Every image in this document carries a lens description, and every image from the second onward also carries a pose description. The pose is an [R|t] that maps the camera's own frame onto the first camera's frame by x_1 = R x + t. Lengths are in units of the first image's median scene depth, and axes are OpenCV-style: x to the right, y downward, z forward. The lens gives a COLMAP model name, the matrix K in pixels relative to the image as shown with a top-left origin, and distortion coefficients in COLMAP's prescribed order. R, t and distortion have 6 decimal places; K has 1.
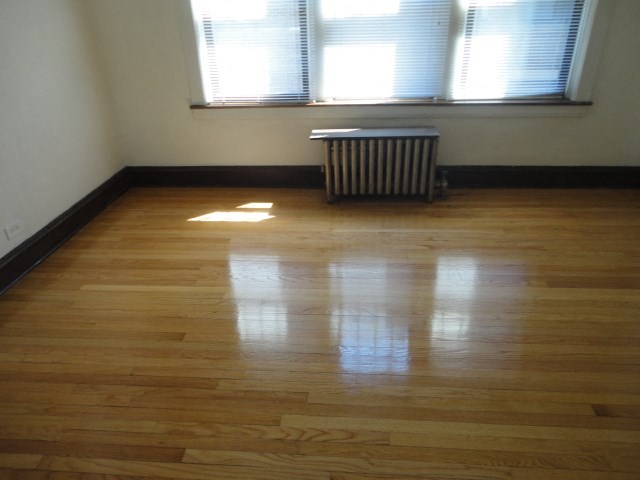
lens RADIAL K [[461.5, 0, 320.0], [0, 461.5, 240.0], [0, 0, 1]] dist [0.003863, 0.000150]
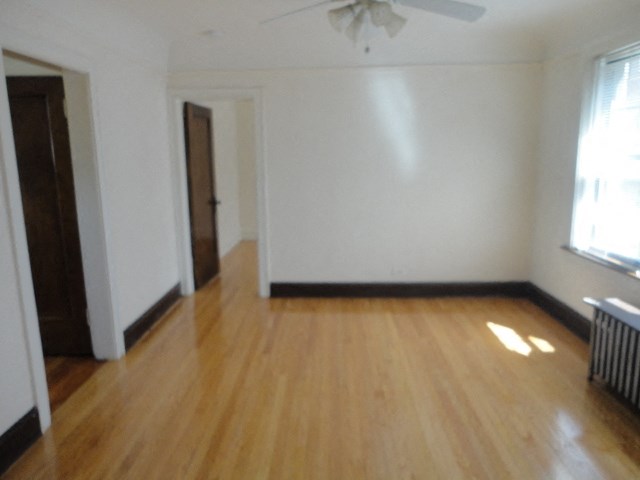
lens RADIAL K [[461.5, 0, 320.0], [0, 461.5, 240.0], [0, 0, 1]] dist [0.003863, 0.000150]
pose [[0.061434, 0.213446, -0.975021, 0.792520], [-0.464855, 0.870572, 0.161291, -0.214056], [0.883253, 0.443335, 0.152704, 0.306358]]
